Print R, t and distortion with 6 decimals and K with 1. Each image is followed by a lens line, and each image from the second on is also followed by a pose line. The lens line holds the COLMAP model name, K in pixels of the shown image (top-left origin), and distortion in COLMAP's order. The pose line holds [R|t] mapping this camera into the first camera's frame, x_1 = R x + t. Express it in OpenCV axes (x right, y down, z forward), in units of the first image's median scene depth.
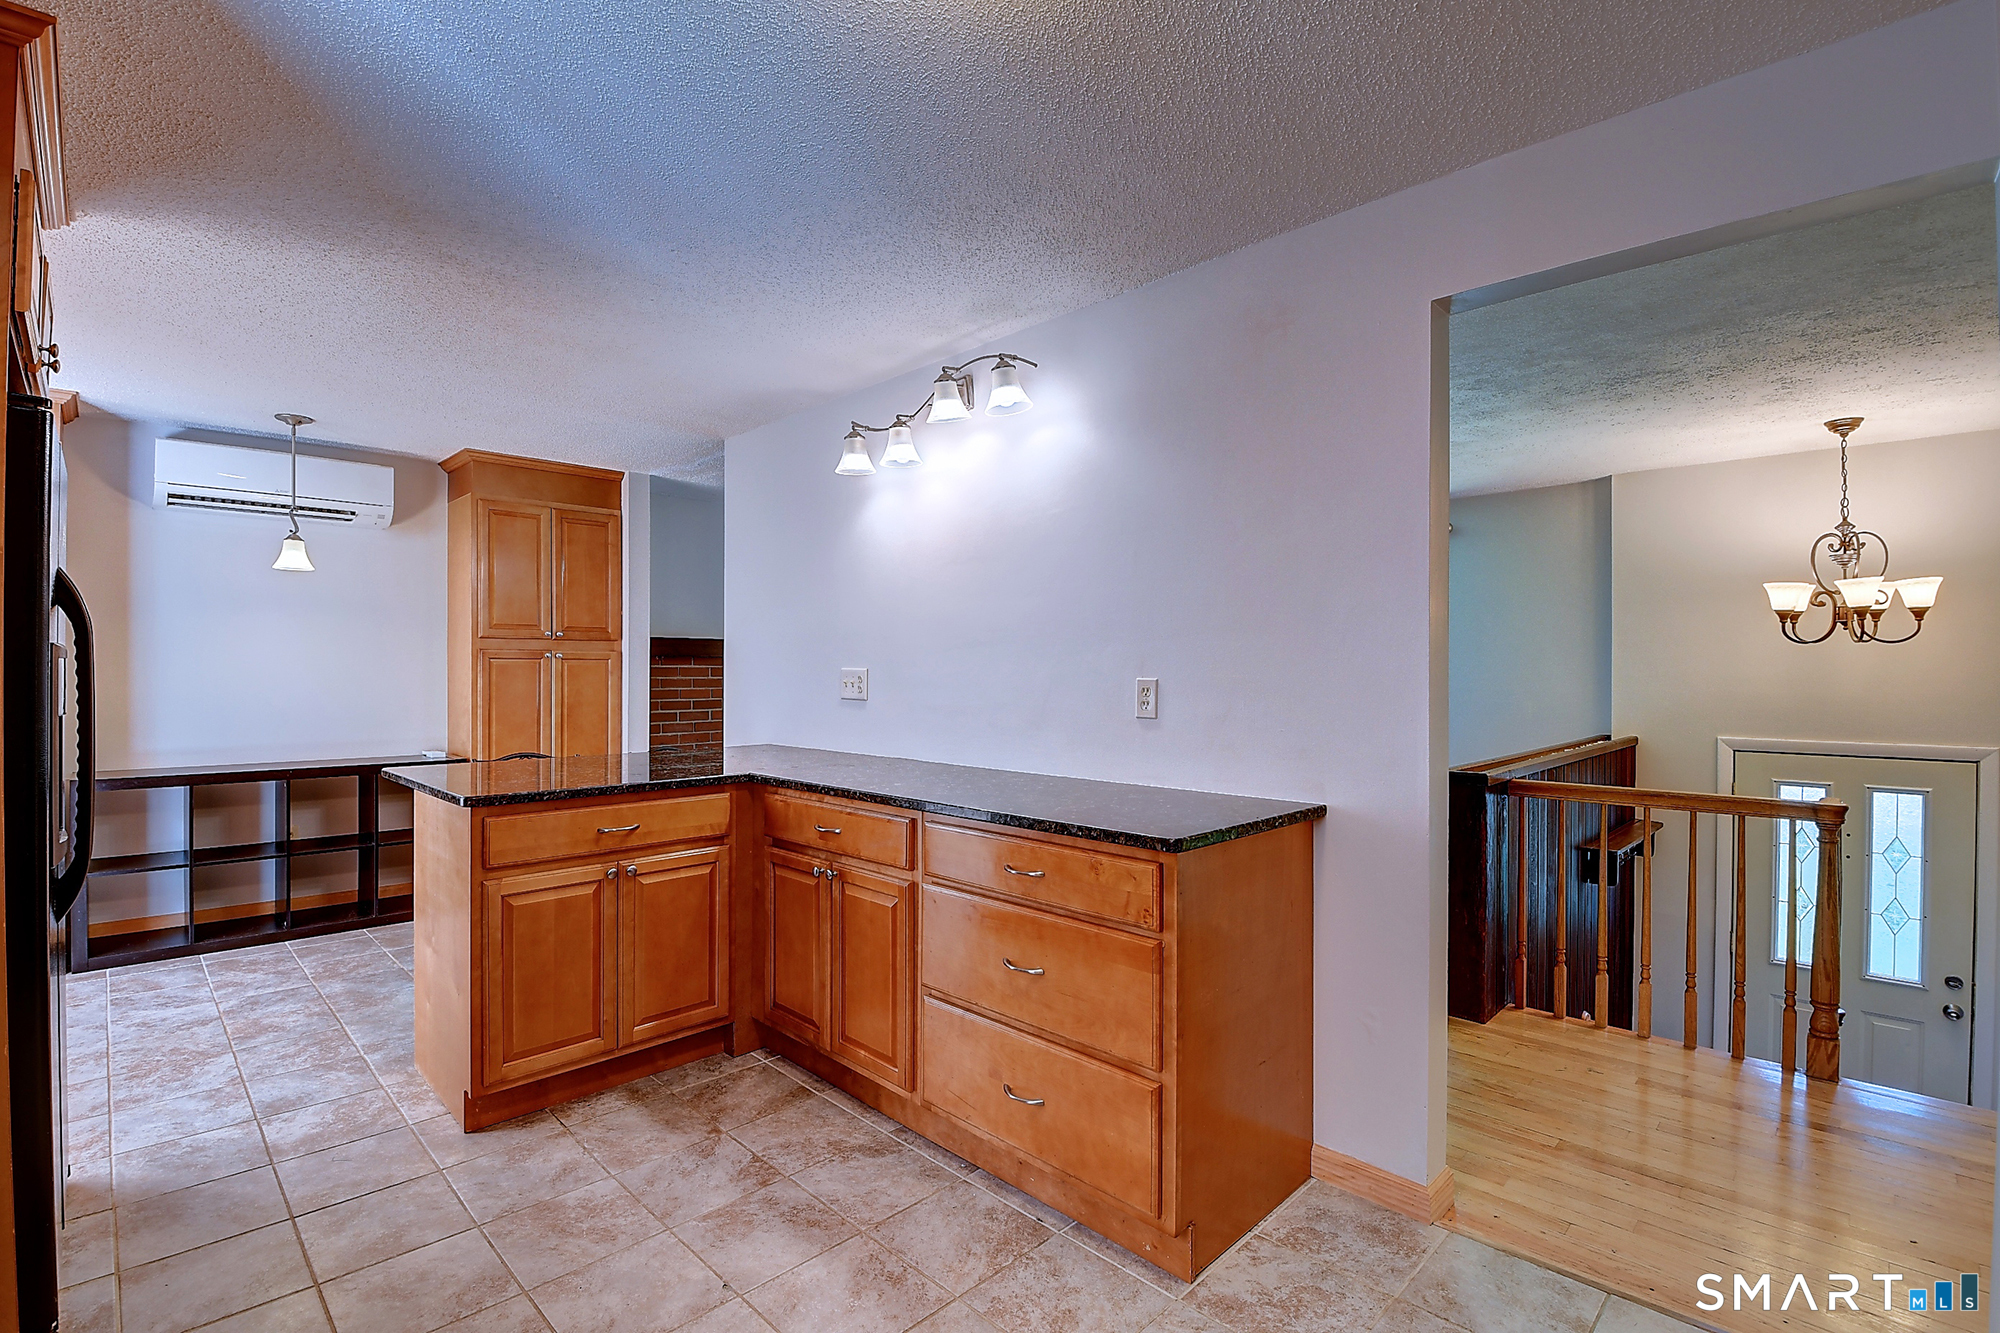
lens RADIAL K [[891.1, 0, 998.9], [0, 891.1, 674.8], [0, 0, 1]] dist [-0.000303, -0.013605]
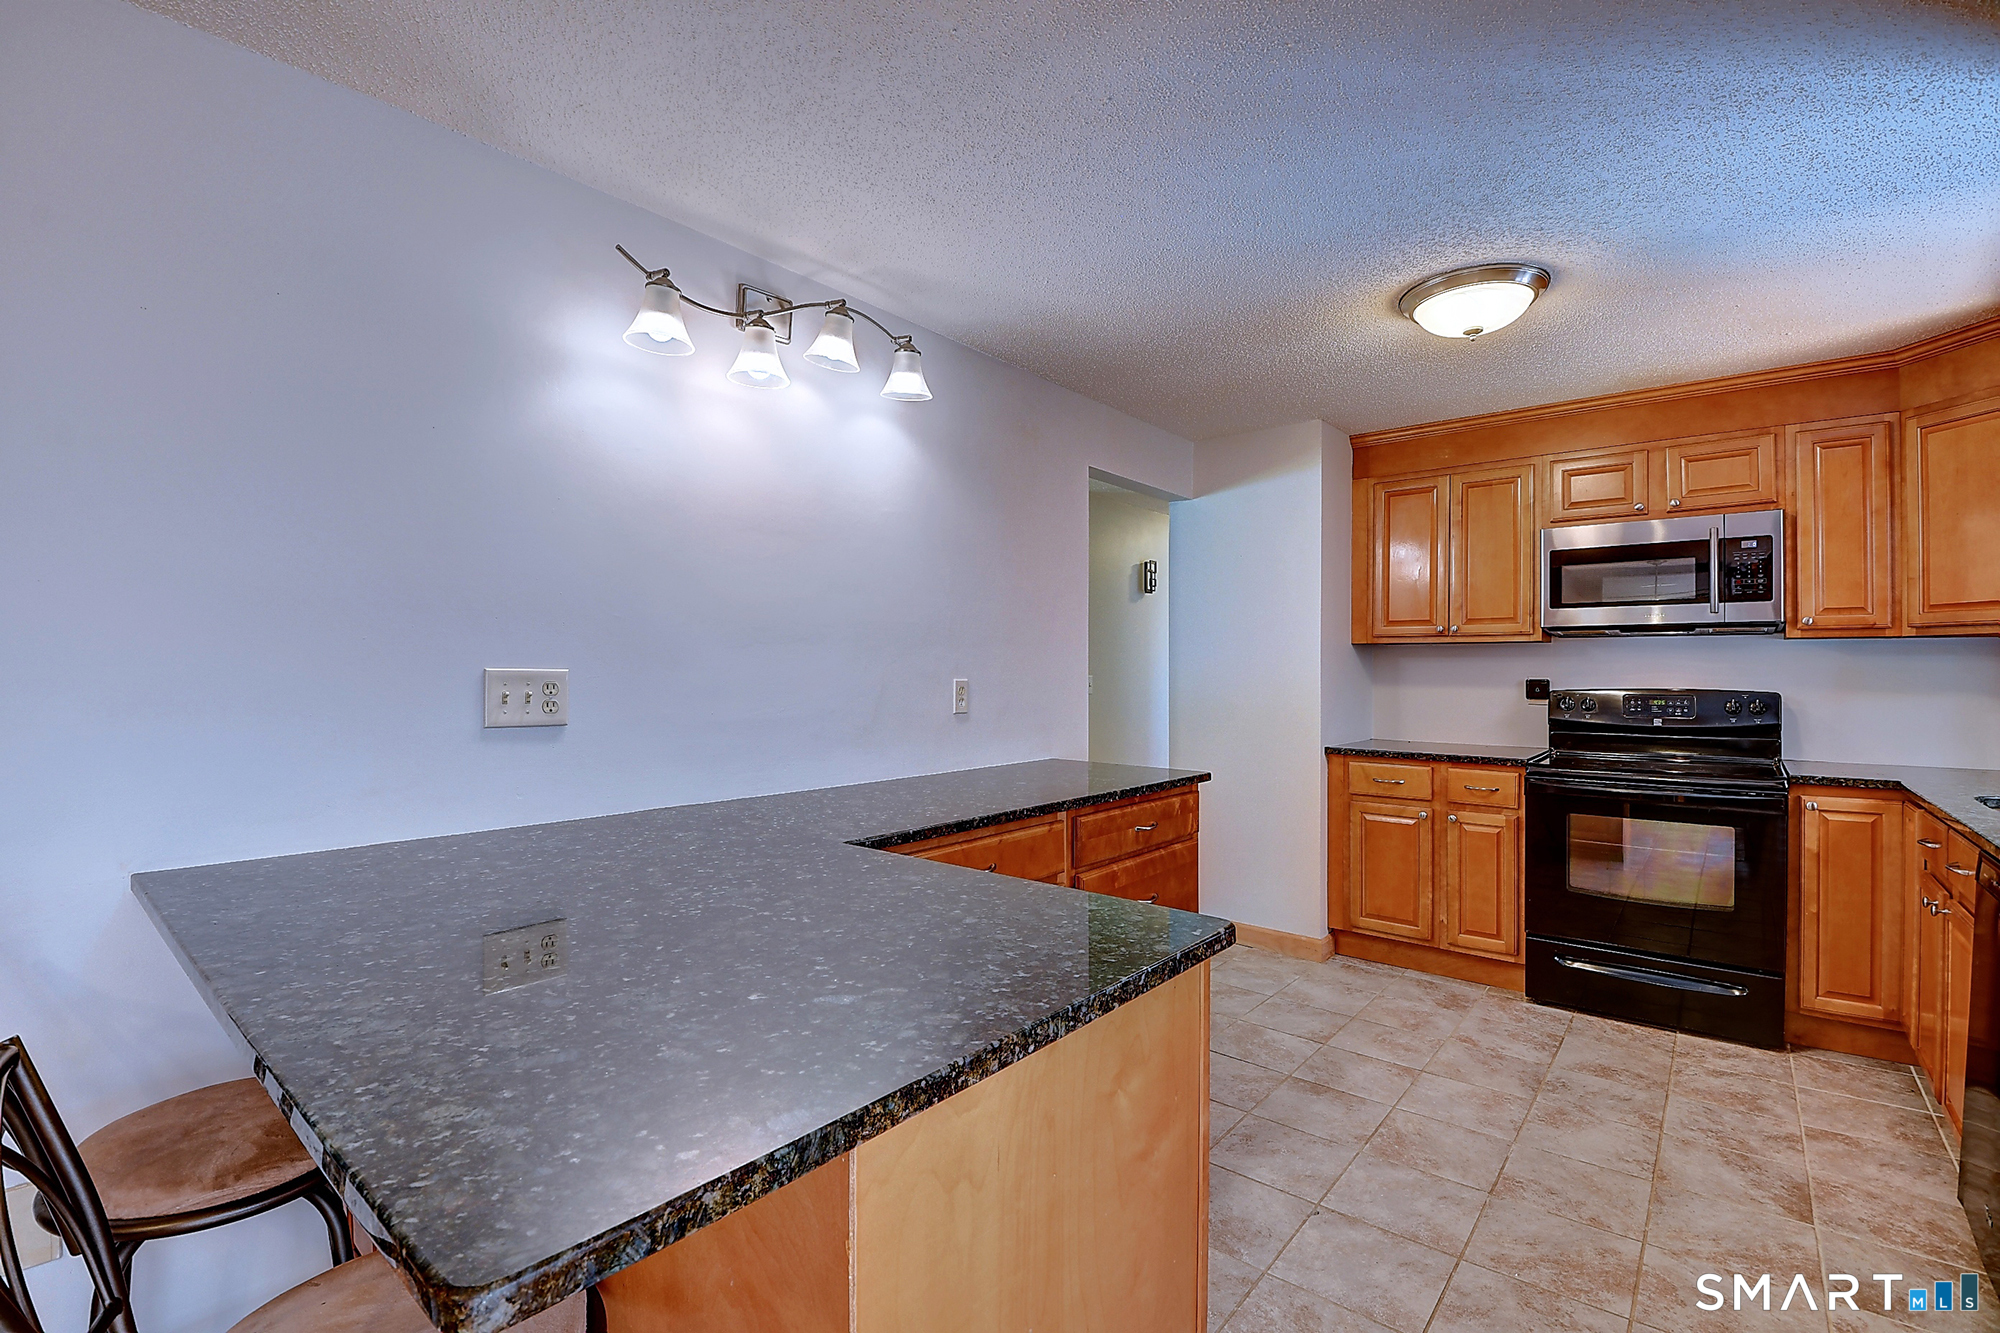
lens RADIAL K [[879.2, 0, 974.9], [0, 879.2, 670.2], [0, 0, 1]] dist [0.001792, -0.015713]
pose [[-0.064567, -0.002031, 0.997911, -0.984820], [0.002669, 0.999994, 0.002208, -0.009284], [-0.997910, 0.002806, -0.064561, 1.056431]]
